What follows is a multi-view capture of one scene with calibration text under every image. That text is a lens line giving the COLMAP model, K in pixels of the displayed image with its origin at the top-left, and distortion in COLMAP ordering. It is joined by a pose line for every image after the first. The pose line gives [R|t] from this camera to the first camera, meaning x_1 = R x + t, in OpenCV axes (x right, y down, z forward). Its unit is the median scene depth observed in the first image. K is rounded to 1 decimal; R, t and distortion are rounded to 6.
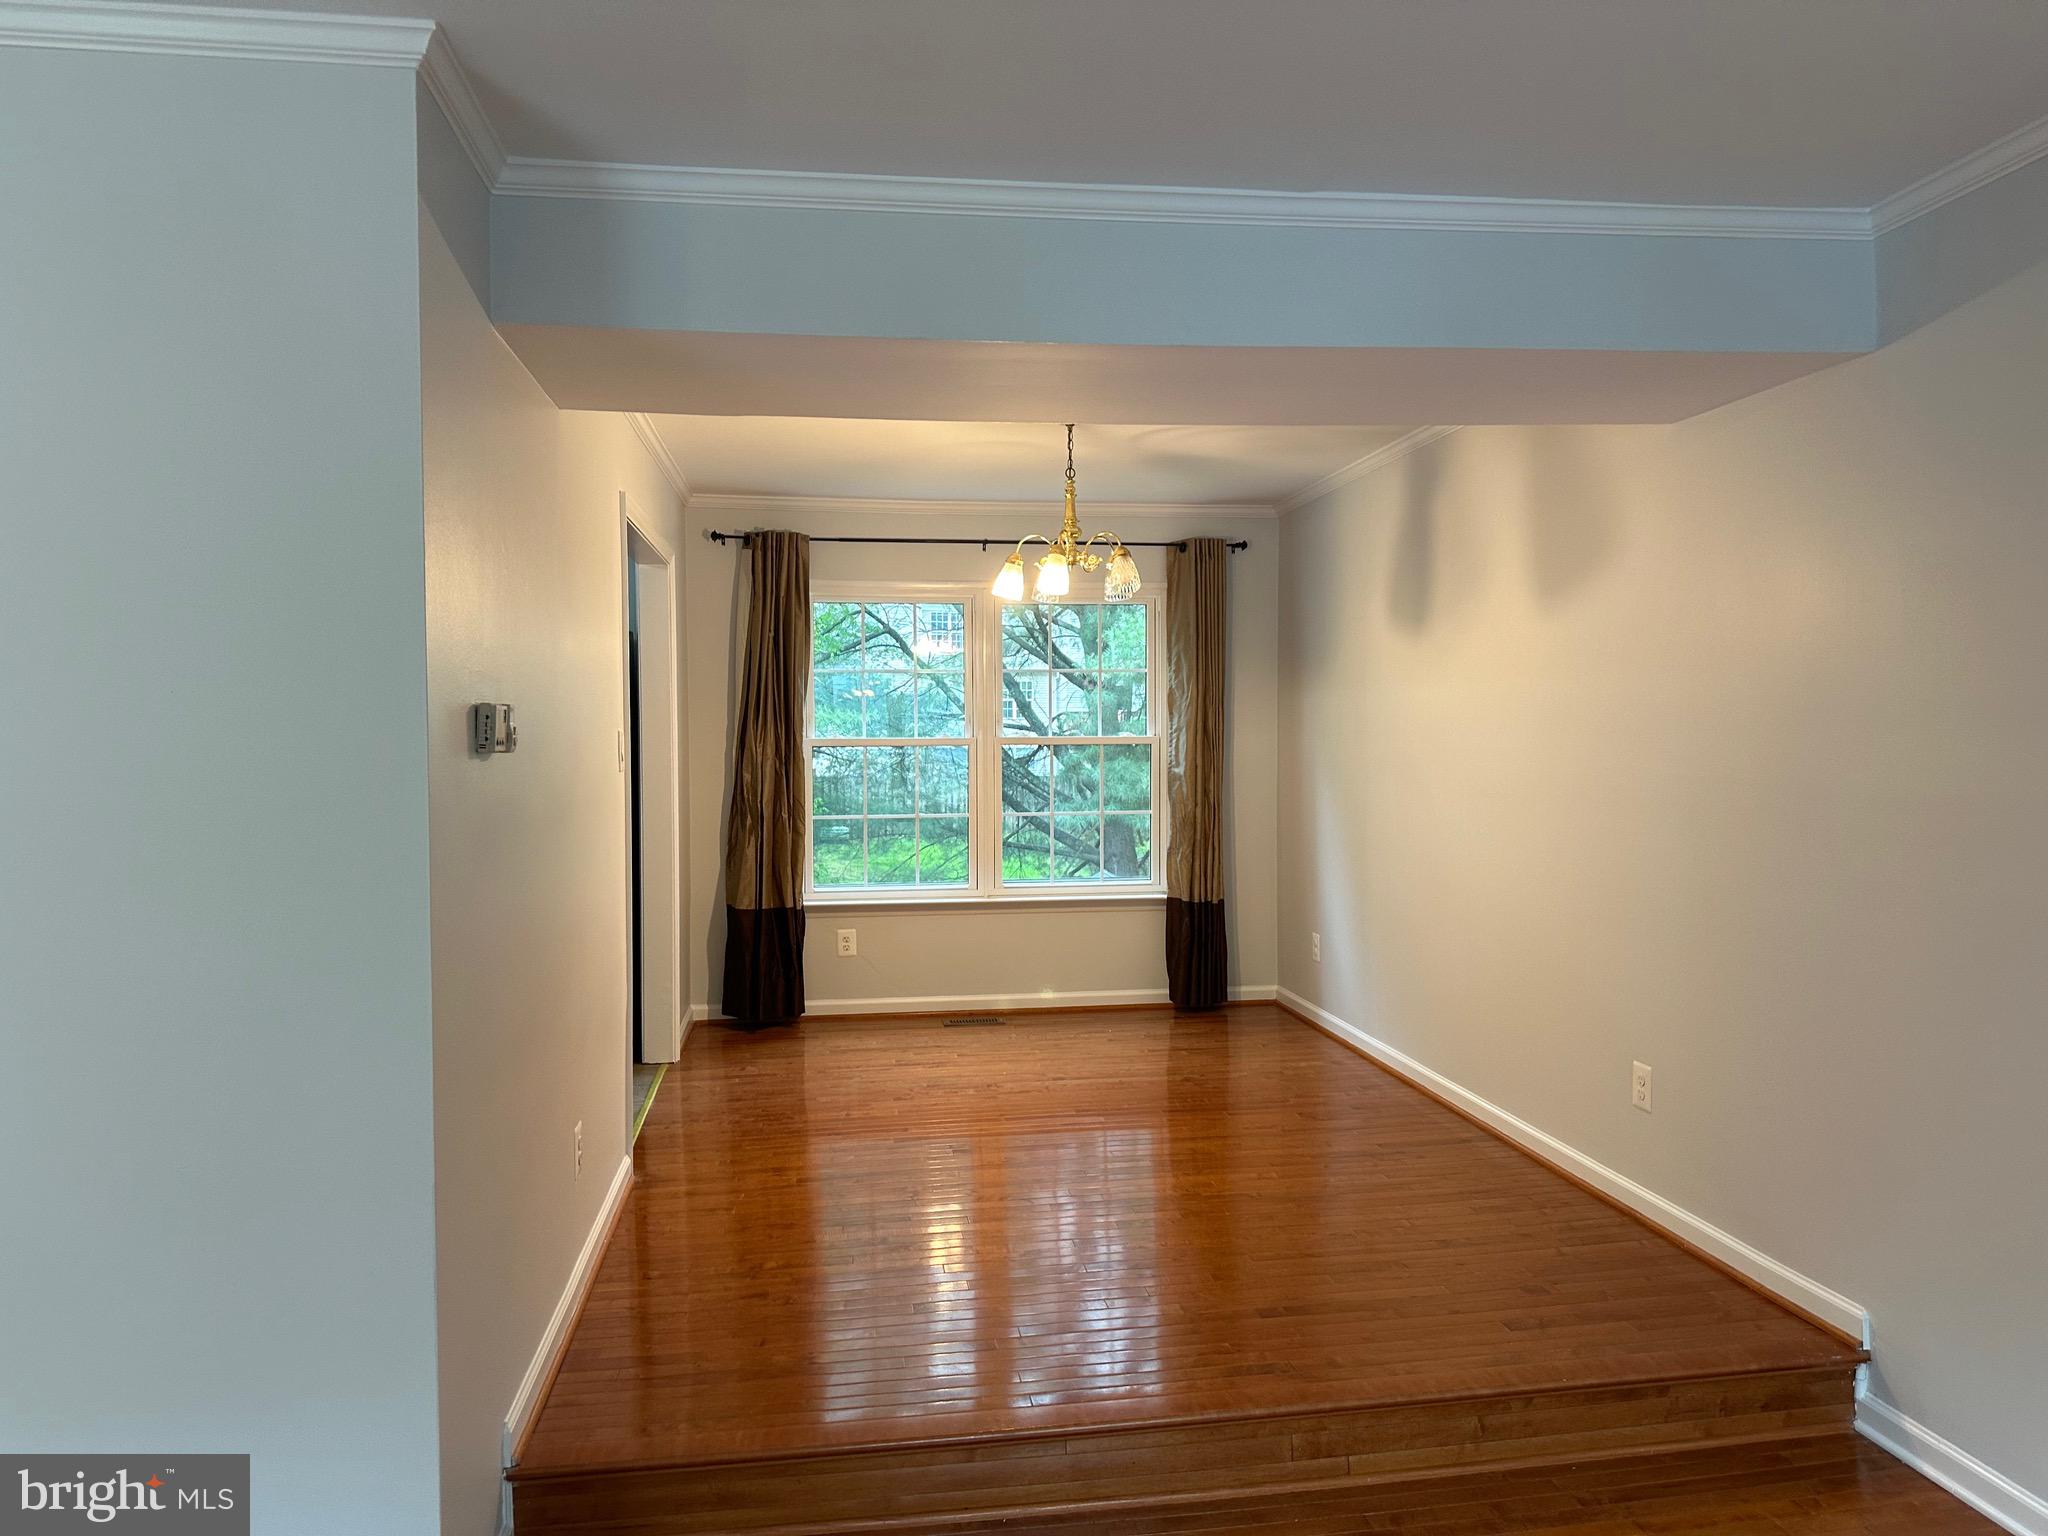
lens RADIAL K [[1443.9, 0, 1012.4], [0, 1443.9, 777.7], [0, 0, 1]] dist [0.066682, -0.066471]
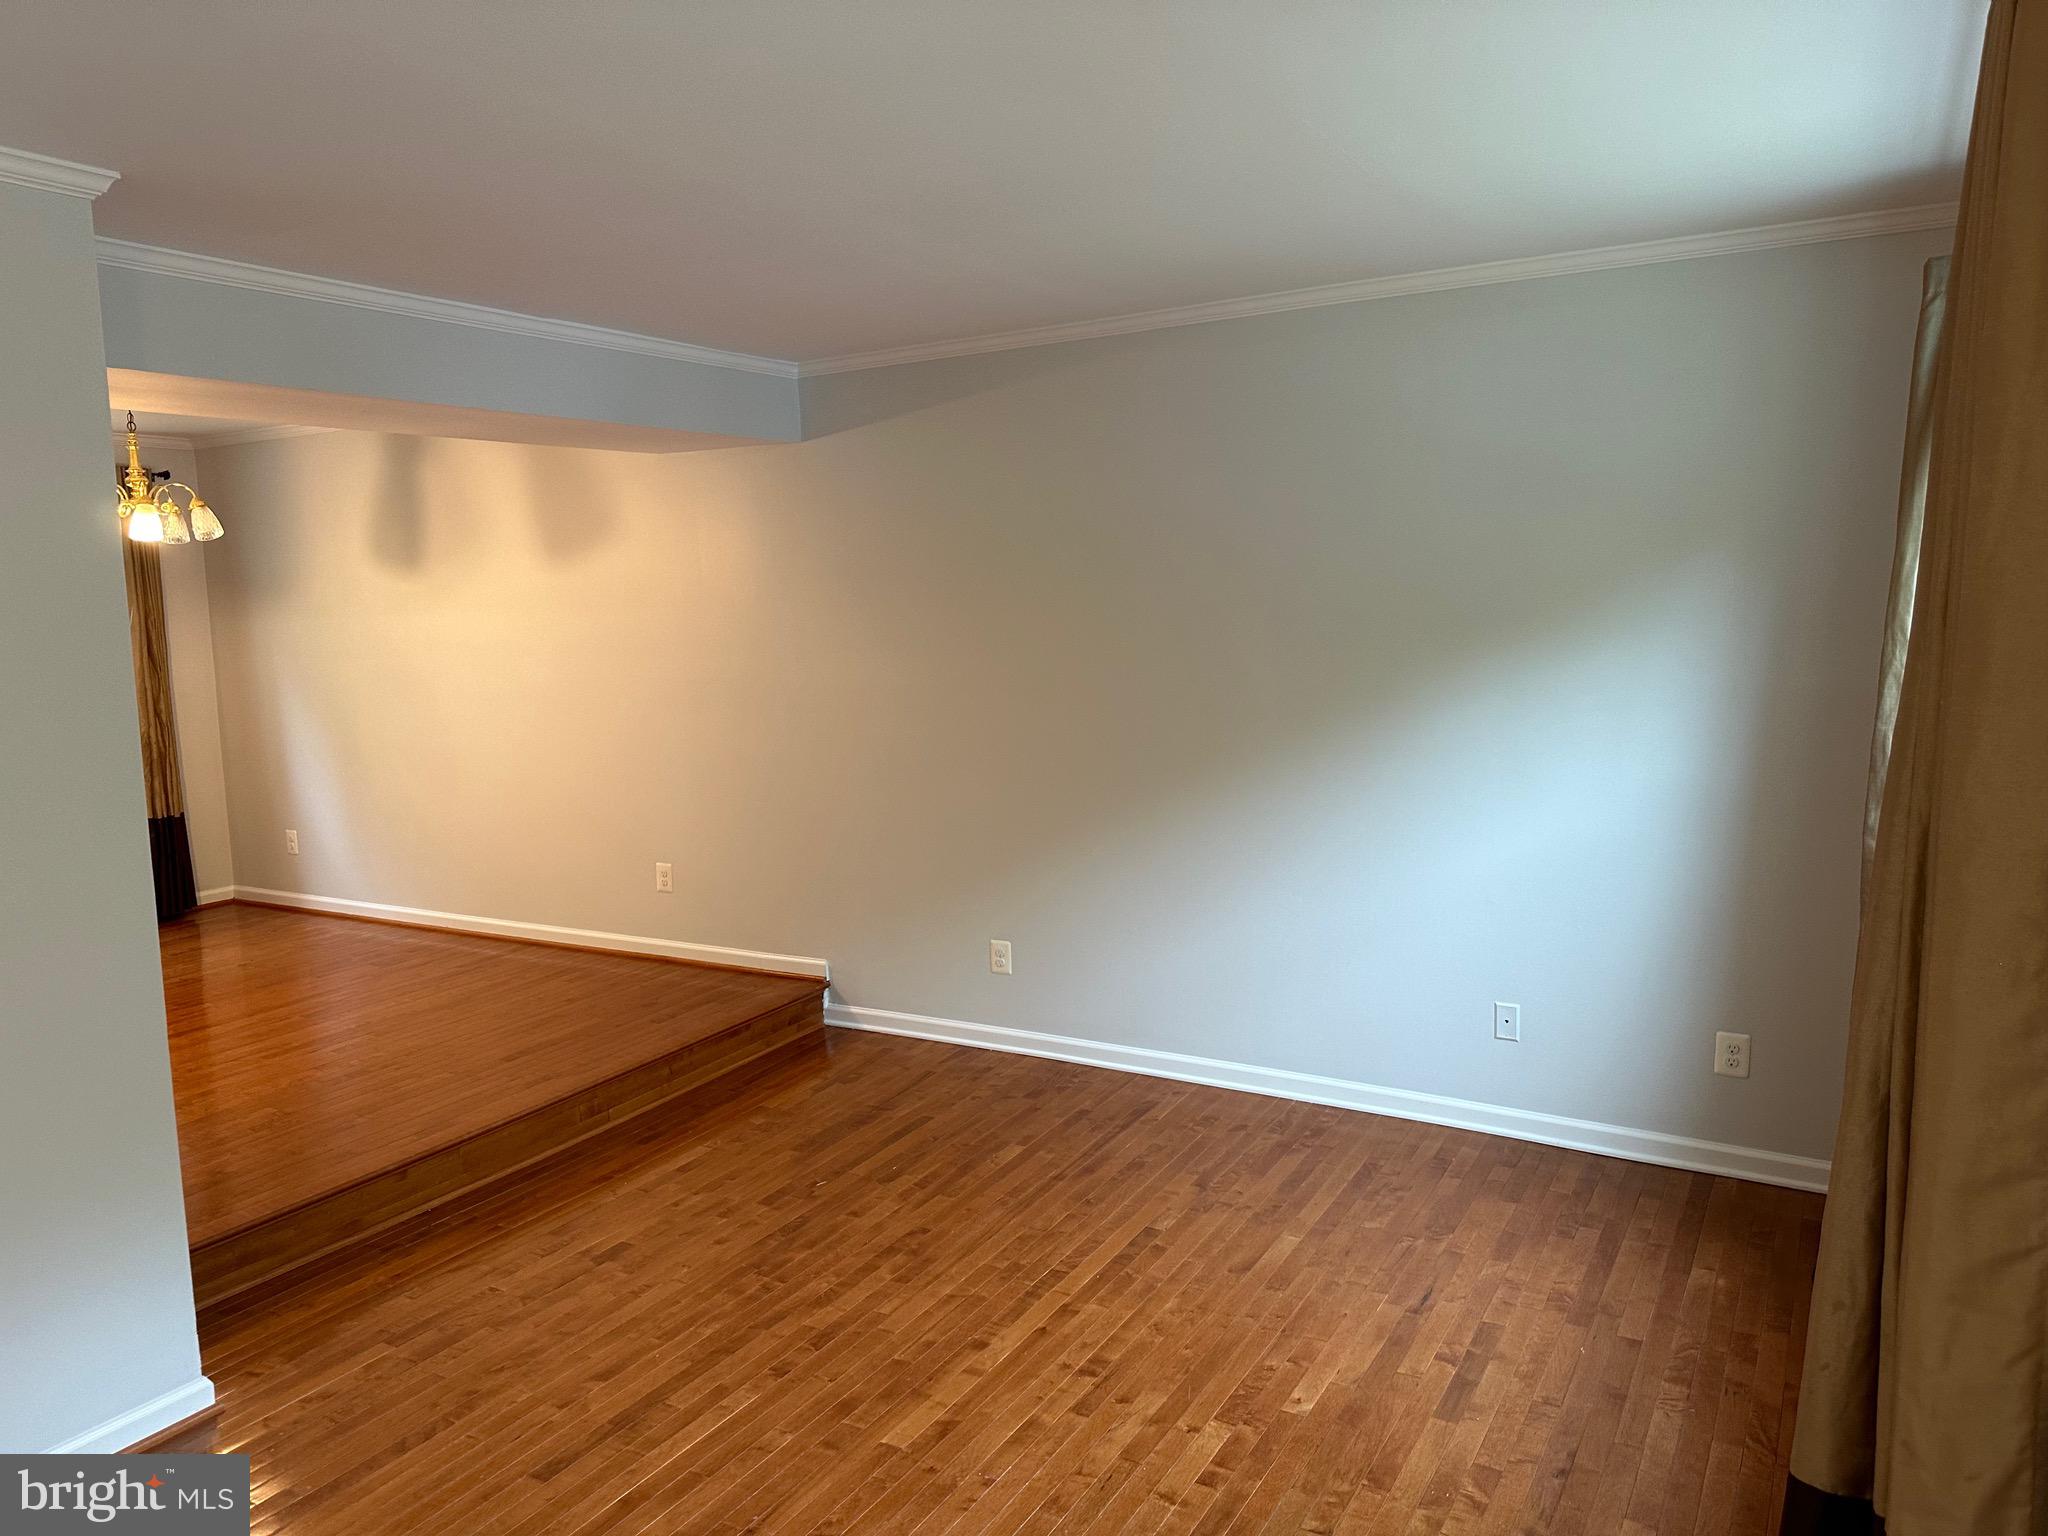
lens RADIAL K [[1443.9, 0, 1029.0], [0, 1443.9, 767.2], [0, 0, 1]] dist [0.066682, -0.066471]
pose [[0.614518, -0.096845, 0.782936, -0.679143], [0.045858, 0.995143, 0.087101, -0.030874], [-0.787569, -0.017621, 0.615975, -0.336201]]
